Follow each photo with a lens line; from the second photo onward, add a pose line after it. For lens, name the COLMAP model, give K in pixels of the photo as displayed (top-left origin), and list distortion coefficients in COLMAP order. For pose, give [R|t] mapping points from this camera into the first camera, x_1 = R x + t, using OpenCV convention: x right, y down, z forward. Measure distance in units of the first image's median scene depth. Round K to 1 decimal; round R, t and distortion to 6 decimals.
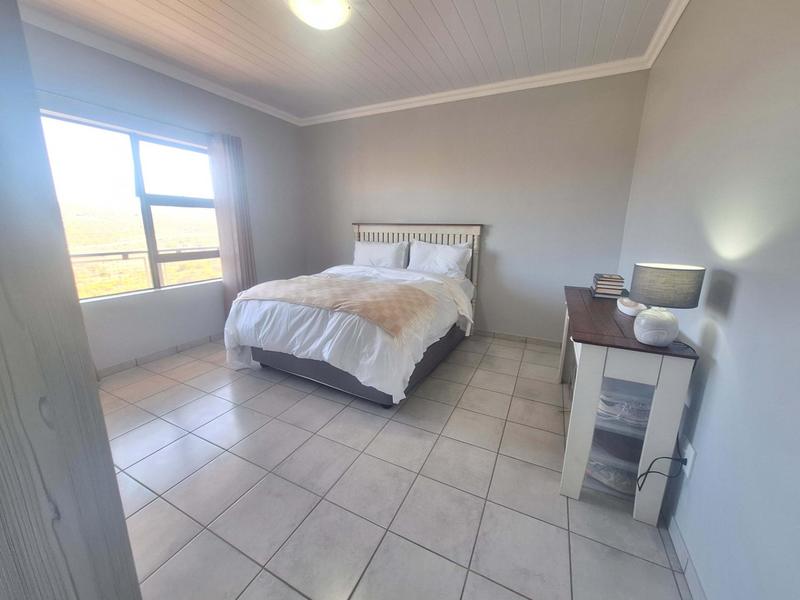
lens RADIAL K [[312.0, 0, 399.9], [0, 312.0, 297.0], [0, 0, 1]] dist [-0.004344, 0.000294]
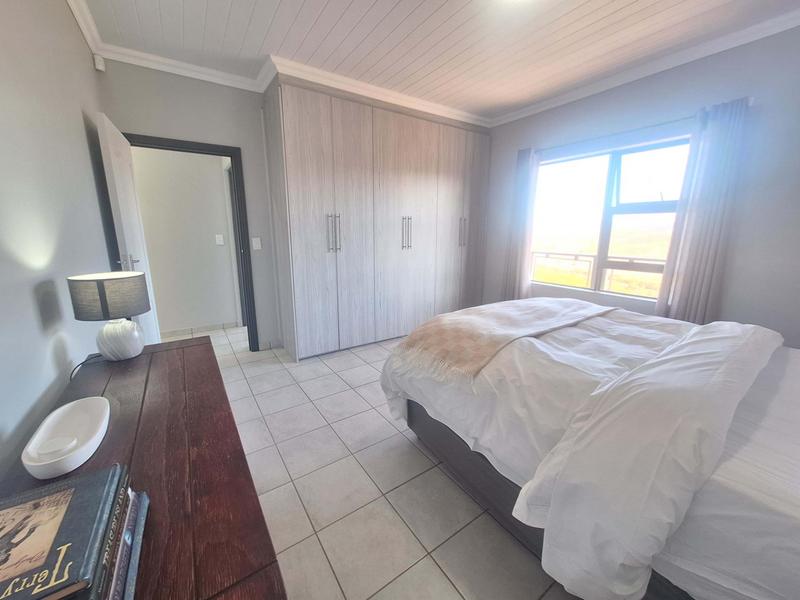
lens RADIAL K [[312.0, 0, 399.5], [0, 312.0, 297.0], [0, 0, 1]] dist [-0.004344, 0.000294]
pose [[-0.489417, 0.176080, -0.854088, 0.522098], [-0.196511, 0.931943, 0.304737, -0.212313], [0.849620, 0.316982, -0.421507, 0.916798]]
